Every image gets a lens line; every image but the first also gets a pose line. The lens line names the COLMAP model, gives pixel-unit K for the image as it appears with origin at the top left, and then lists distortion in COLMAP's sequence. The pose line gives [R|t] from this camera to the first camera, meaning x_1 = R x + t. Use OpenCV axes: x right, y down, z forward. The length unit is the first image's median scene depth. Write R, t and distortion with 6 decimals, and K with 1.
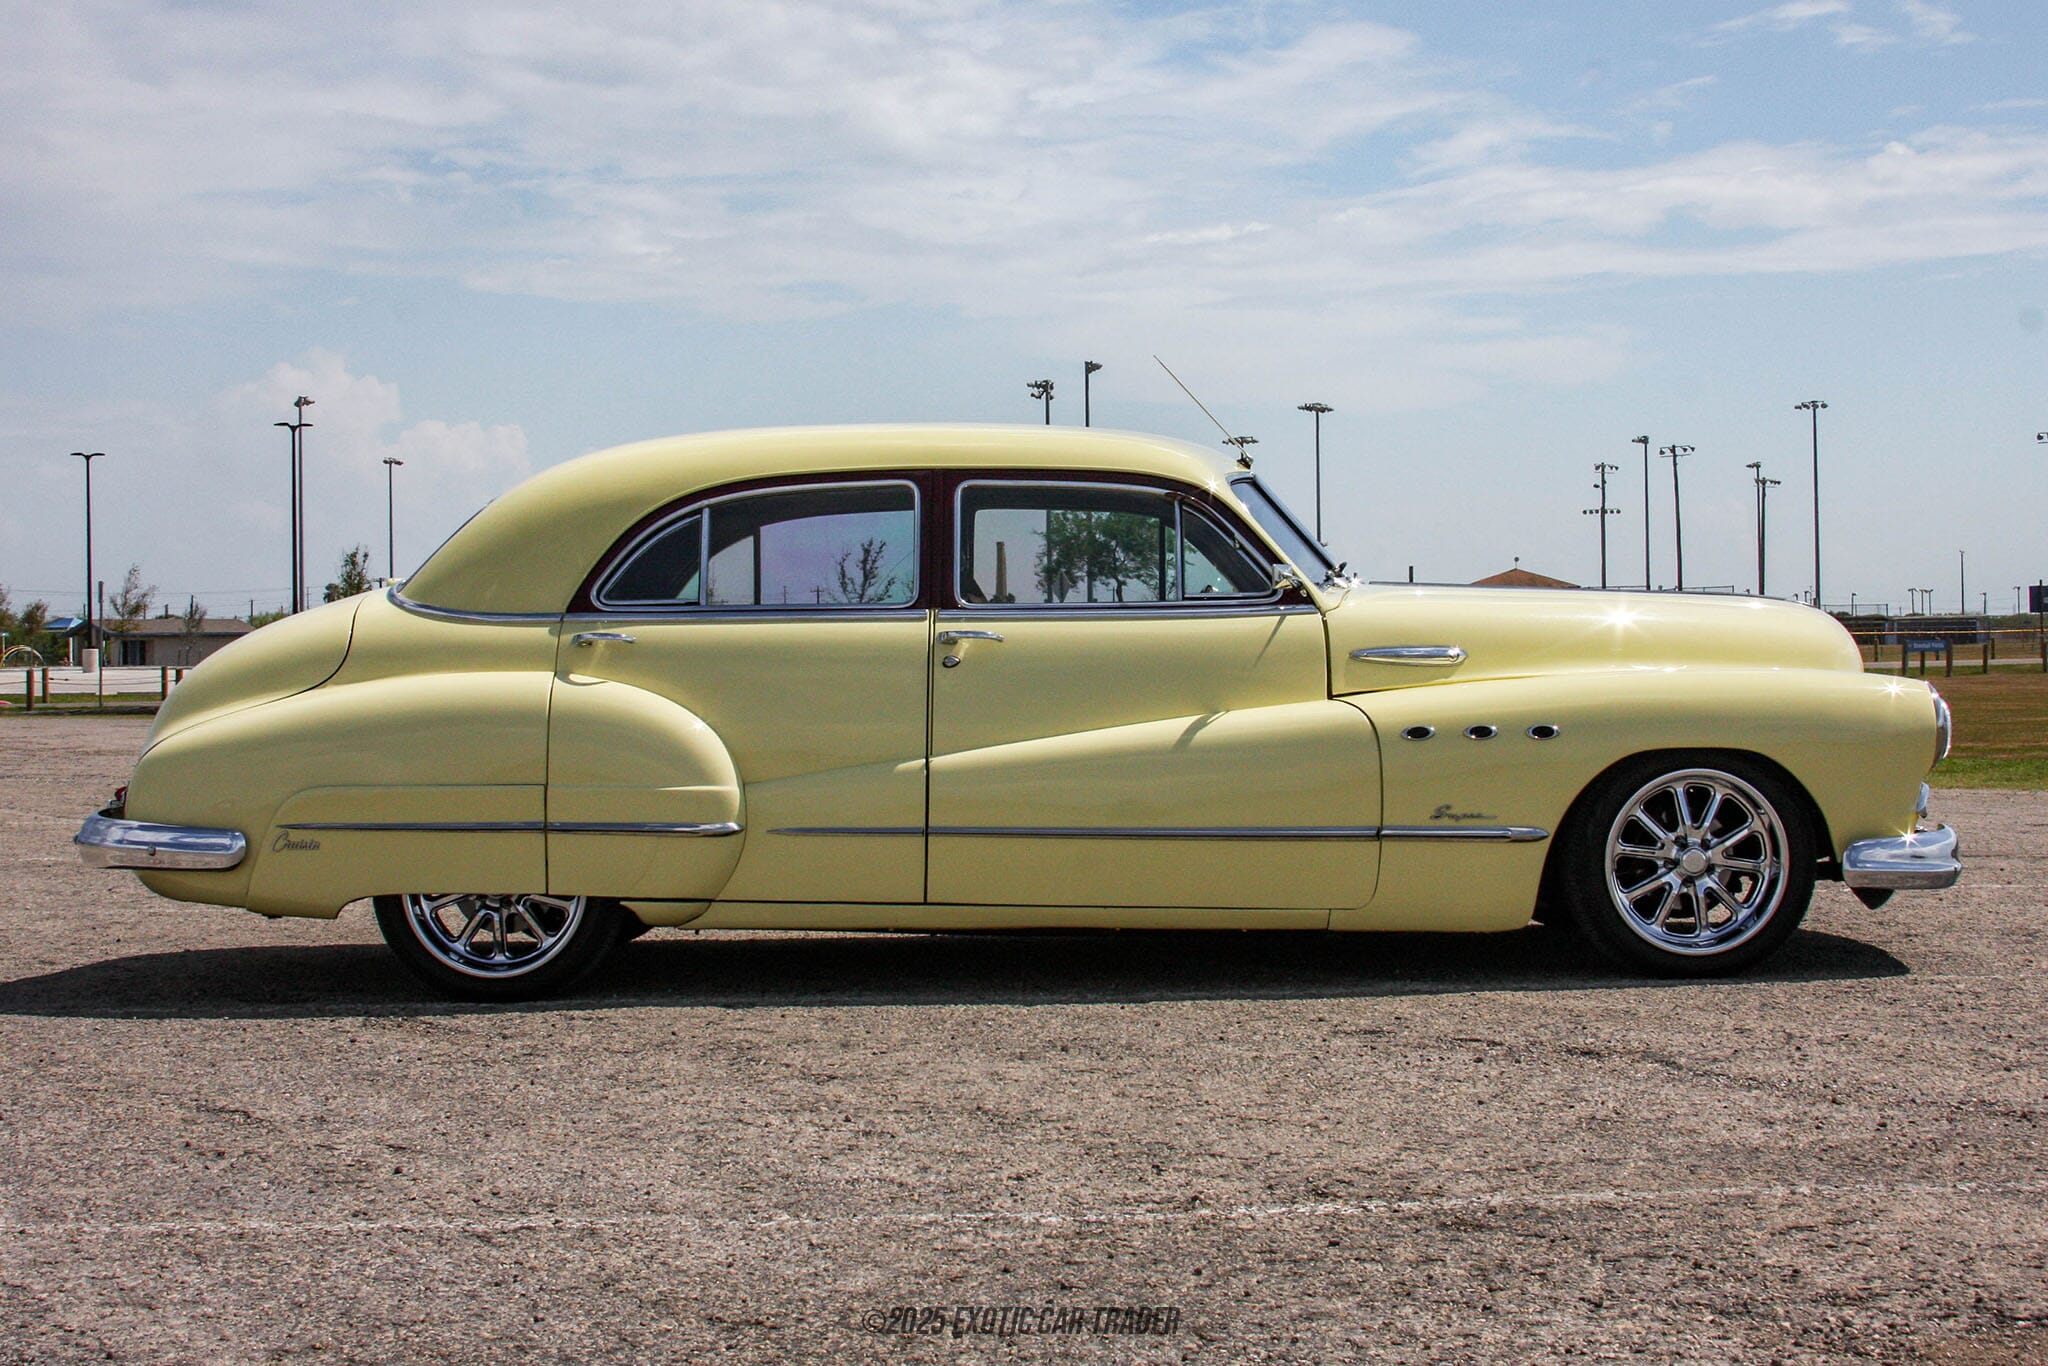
lens RADIAL K [[3504.9, 0, 1024.0], [0, 3504.9, 683.0], [0, 0, 1]] dist [-0.083468, 0.090937]
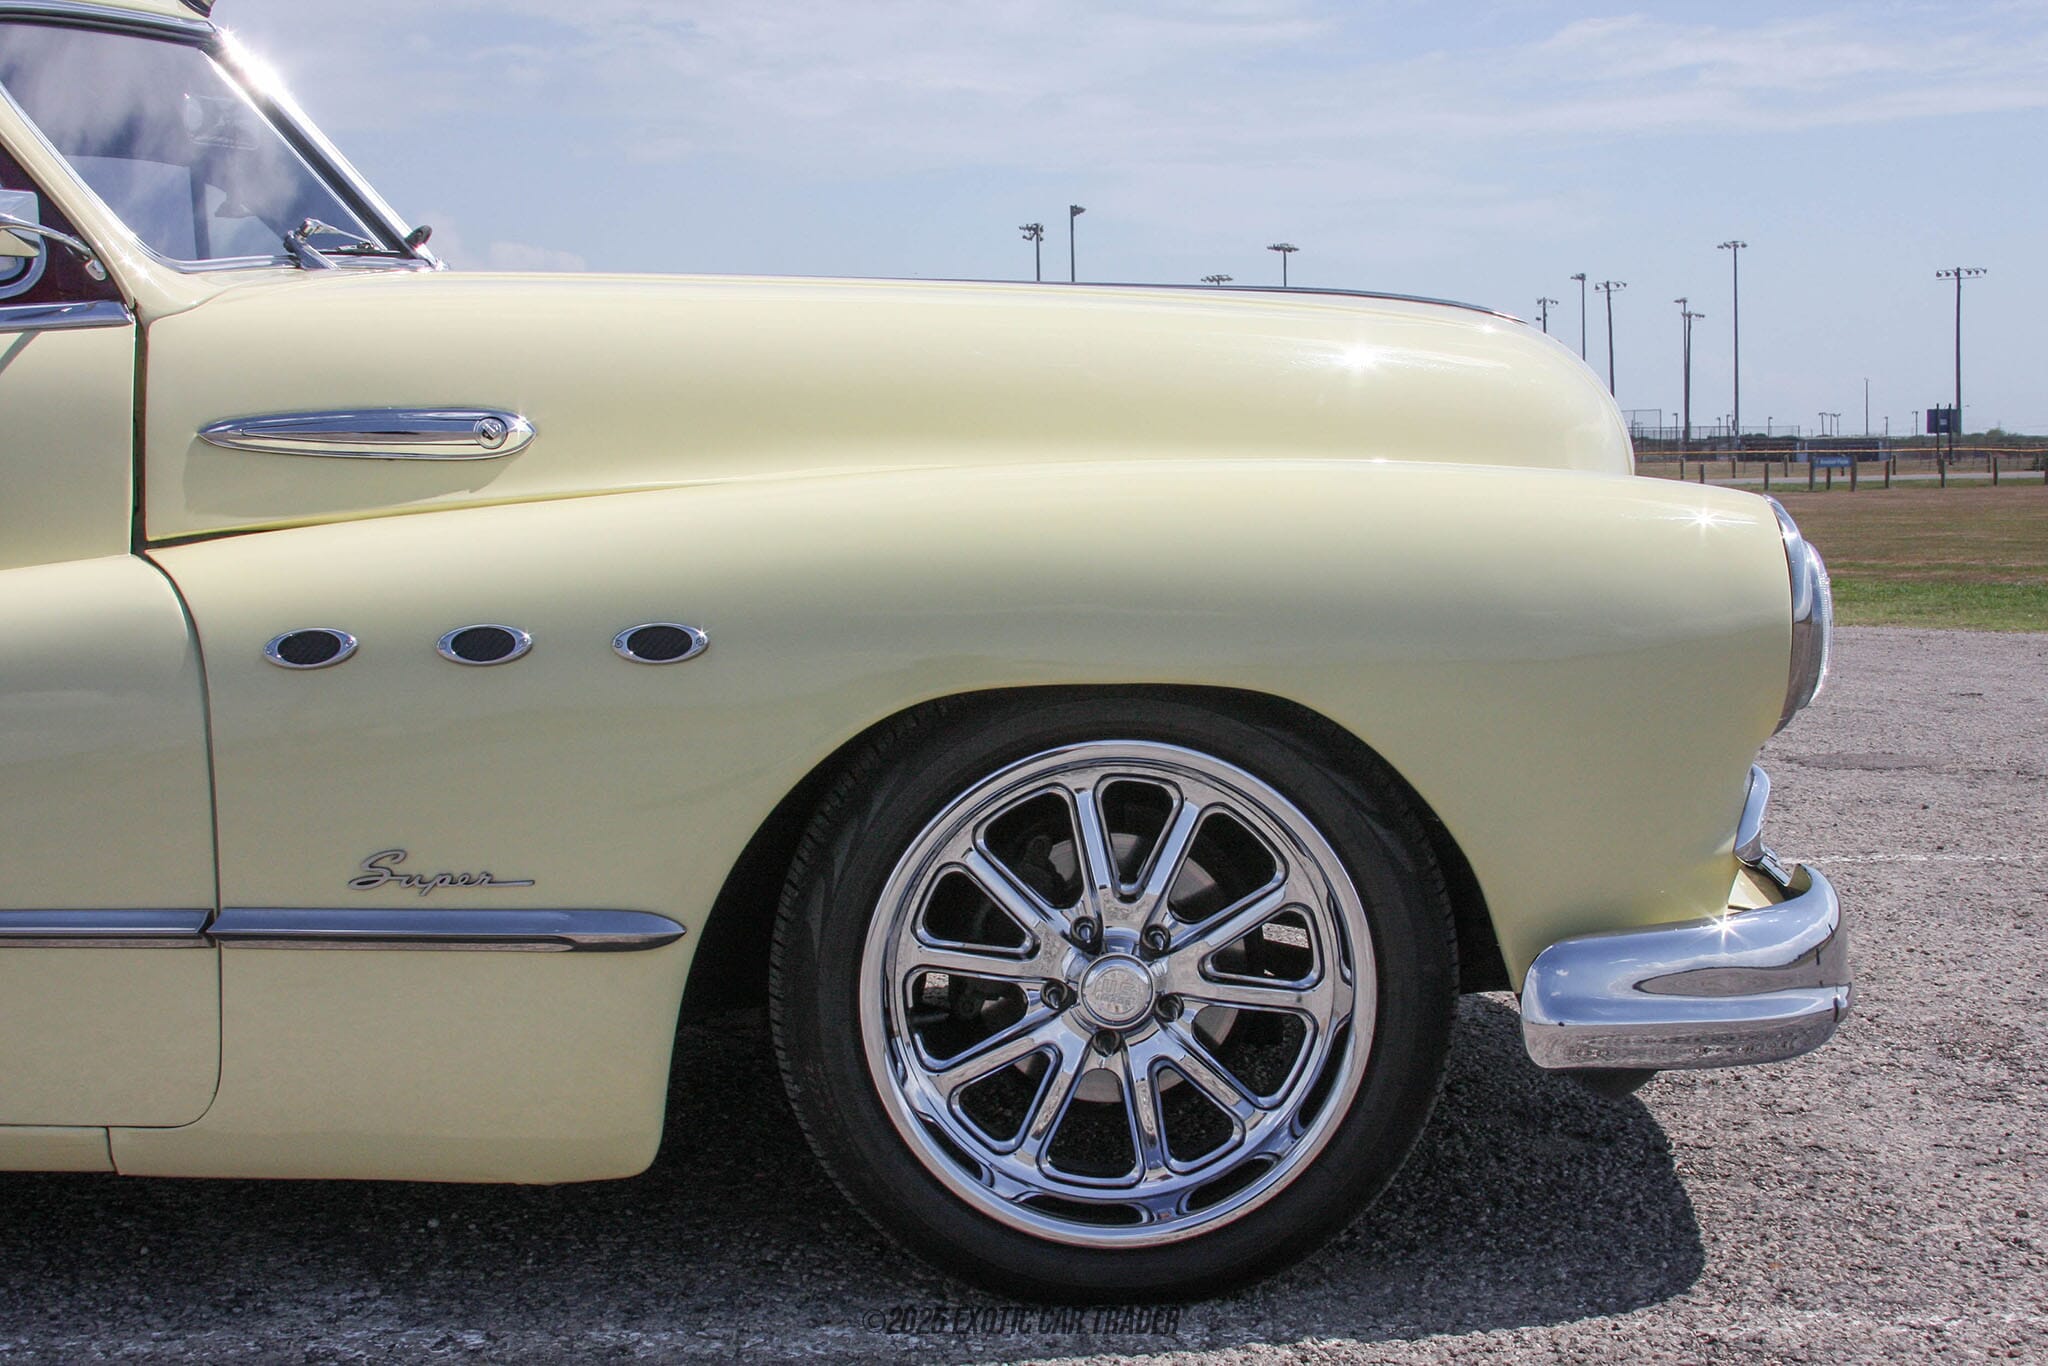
lens RADIAL K [[2904.4, 0, 1022.2], [0, 2904.4, 722.2], [0, 0, 1]] dist [-0.135431, -0.032637]
pose [[0.999740, -0.002828, -0.022639, 0.187438], [0.004564, 0.997023, 0.076965, -0.000336], [0.022354, -0.077048, 0.996777, 0.694942]]
